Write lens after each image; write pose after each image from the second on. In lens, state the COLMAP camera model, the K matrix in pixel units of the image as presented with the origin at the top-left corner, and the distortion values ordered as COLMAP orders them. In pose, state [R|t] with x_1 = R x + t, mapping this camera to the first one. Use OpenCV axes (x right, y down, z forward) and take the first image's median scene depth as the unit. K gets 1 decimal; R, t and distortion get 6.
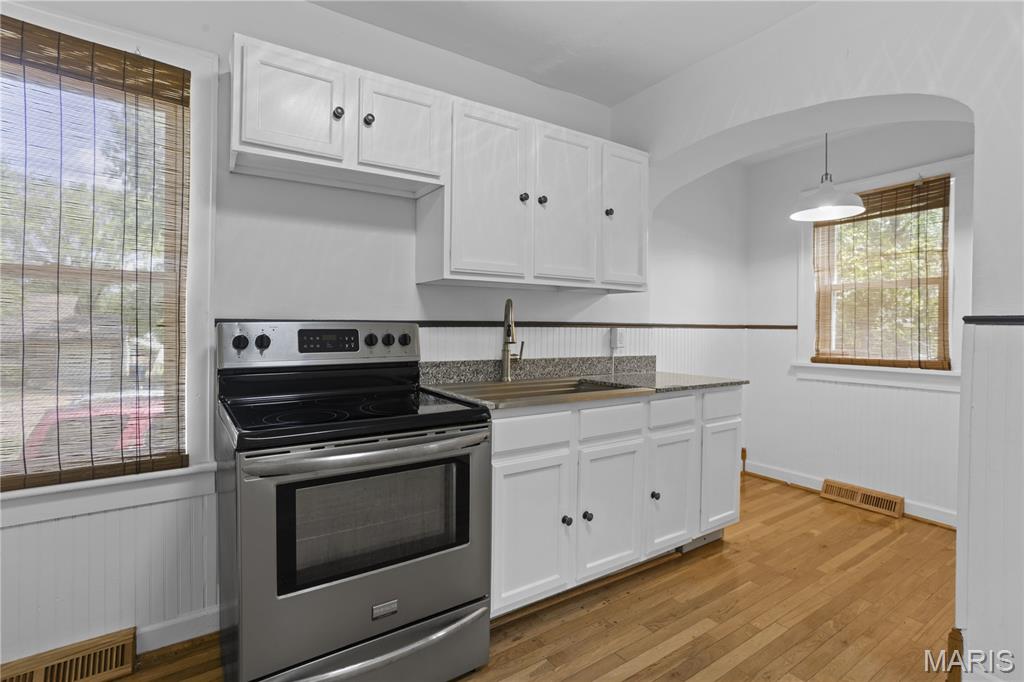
lens RADIAL K [[490.8, 0, 515.8], [0, 490.8, 336.6], [0, 0, 1]] dist [-0.036875, 0.012160]
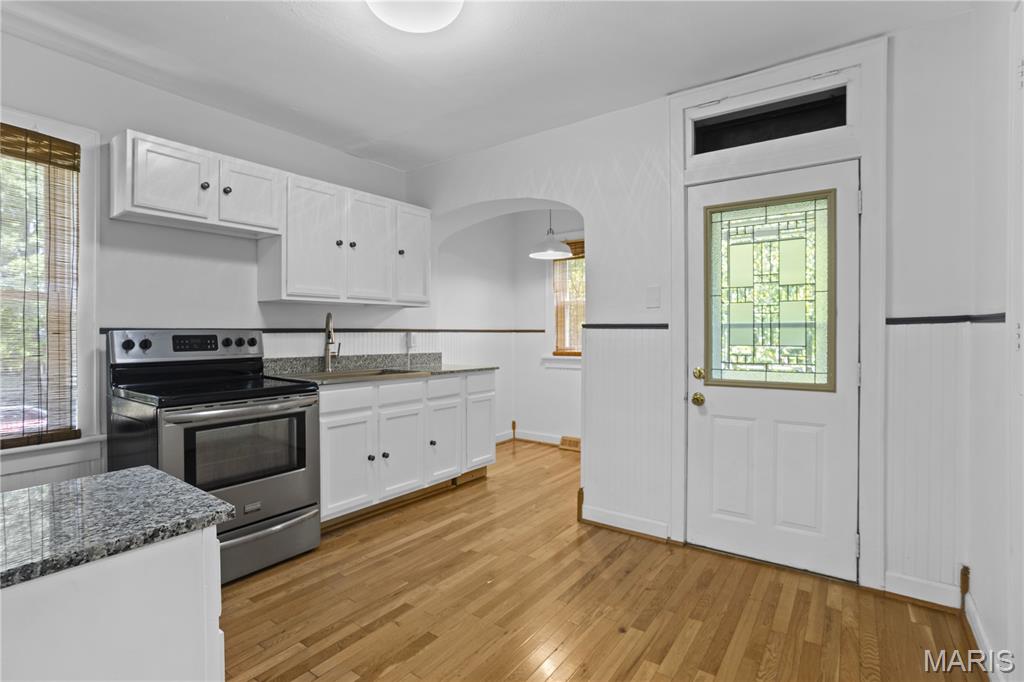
lens RADIAL K [[490.8, 0, 504.3], [0, 490.8, 340.0], [0, 0, 1]] dist [-0.036875, 0.012160]
pose [[0.944850, -0.013222, 0.327236, 0.001196], [0.014794, 0.999888, -0.002315, 0.011269], [-0.327169, 0.007029, 0.944940, -0.428128]]
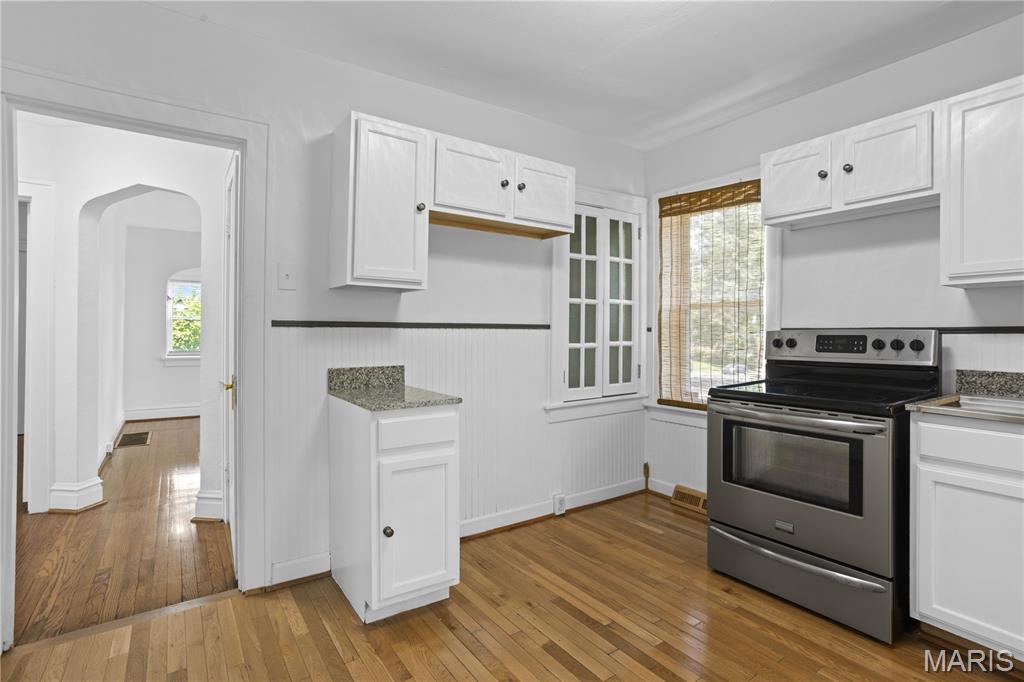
lens RADIAL K [[490.8, 0, 501.5], [0, 490.8, 333.3], [0, 0, 1]] dist [-0.036875, 0.012160]
pose [[-0.007538, -0.003768, -0.999964, 0.632452], [-0.024669, 0.999689, -0.003581, 0.004946], [0.999667, 0.024641, -0.007628, 0.079493]]
